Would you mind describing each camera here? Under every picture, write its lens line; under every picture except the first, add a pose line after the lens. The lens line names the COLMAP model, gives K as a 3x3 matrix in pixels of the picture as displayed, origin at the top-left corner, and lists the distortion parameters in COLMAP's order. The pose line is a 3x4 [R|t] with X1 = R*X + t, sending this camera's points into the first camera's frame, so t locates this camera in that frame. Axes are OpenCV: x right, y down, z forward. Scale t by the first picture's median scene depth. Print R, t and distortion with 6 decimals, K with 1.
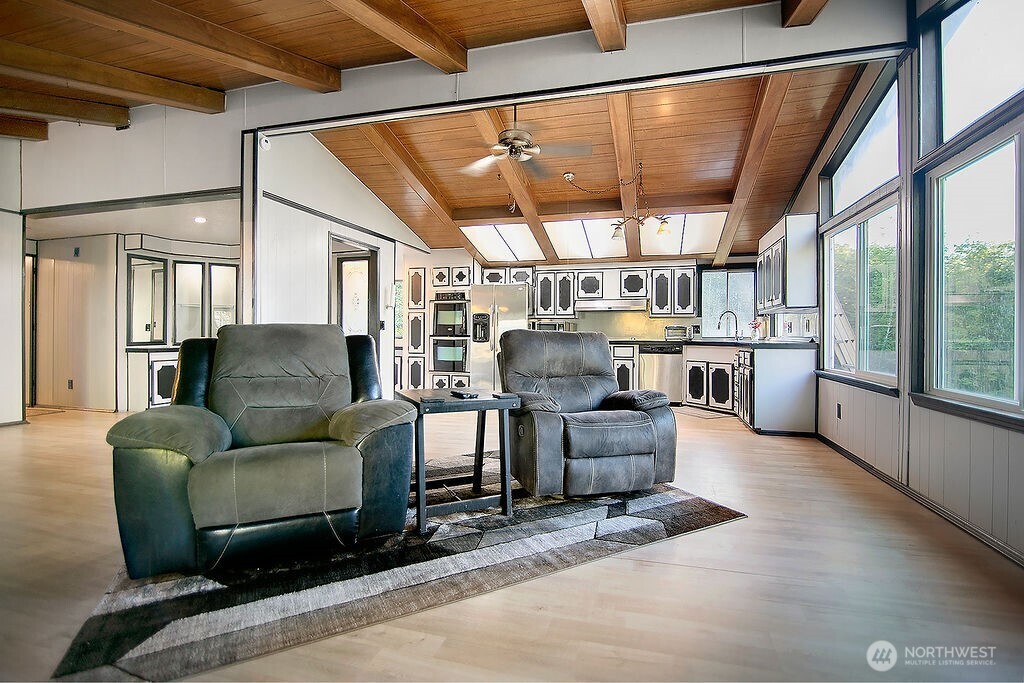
lens RADIAL K [[486.0, 0, 496.0], [0, 486.0, 333.1], [0, 0, 1]] dist [-0.017945, 0.000312]
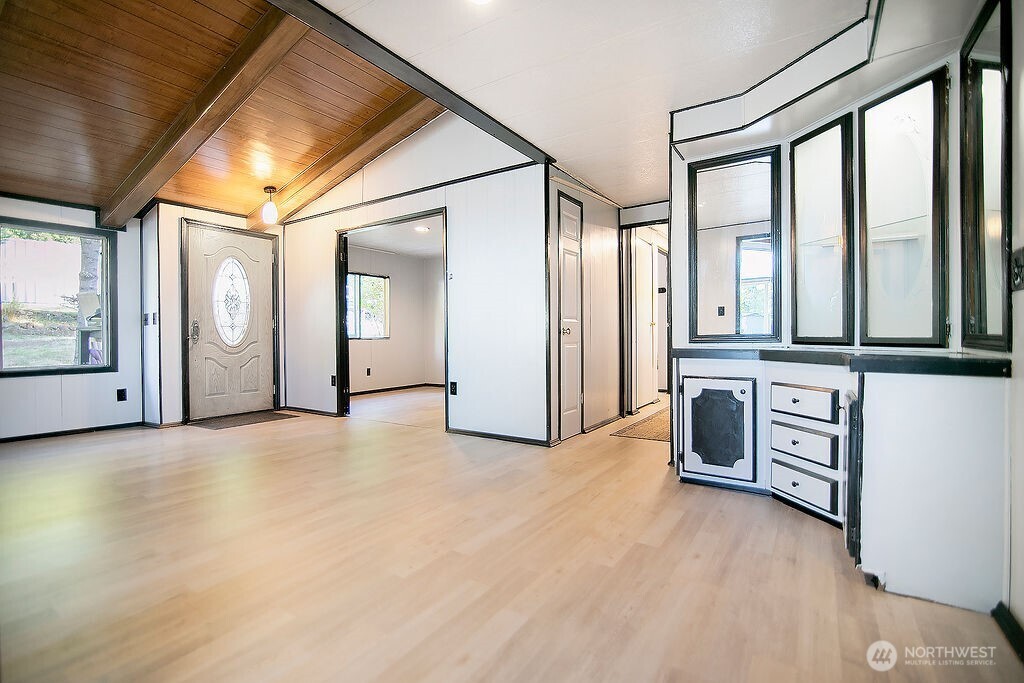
lens RADIAL K [[459.2, 0, 534.3], [0, 459.2, 341.7], [0, 0, 1]] dist [-0.015791, -0.000145]
pose [[-0.281938, 0.016144, -0.959297, -0.231838], [0.015376, 0.999806, 0.012307, 0.016056], [0.959309, -0.011280, -0.282131, 0.932641]]
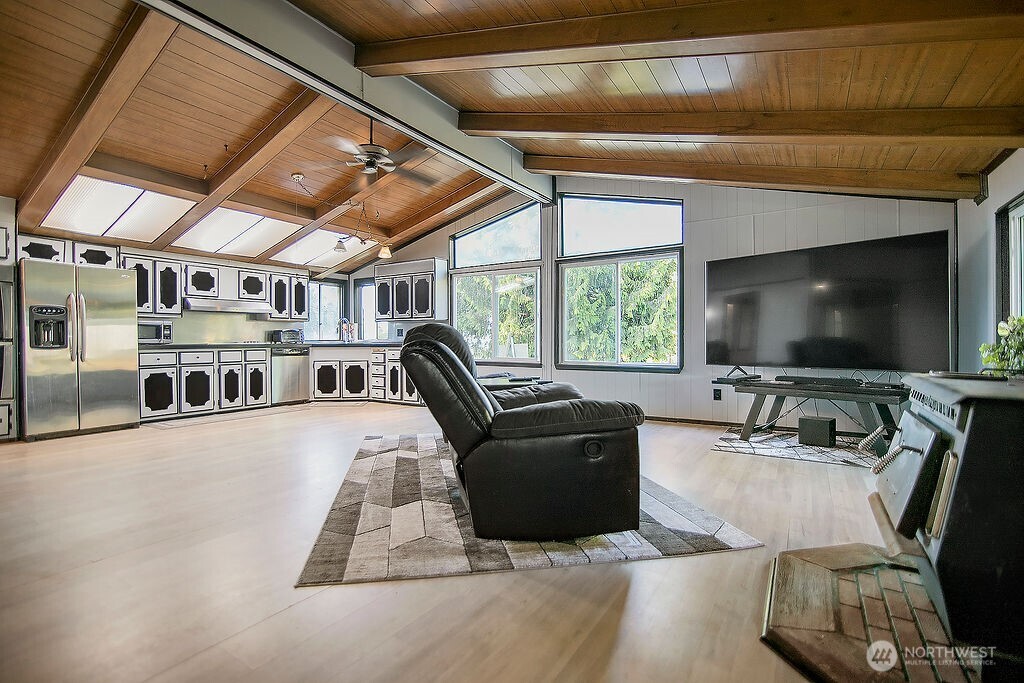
lens RADIAL K [[467.5, 0, 516.0], [0, 467.5, 339.8], [0, 0, 1]] dist [0.000080, -0.000033]
pose [[0.297733, -0.003512, 0.954643, -0.491125], [-0.000123, 0.999993, 0.003717, 0.003809], [-0.954649, -0.001224, 0.297731, 0.232223]]
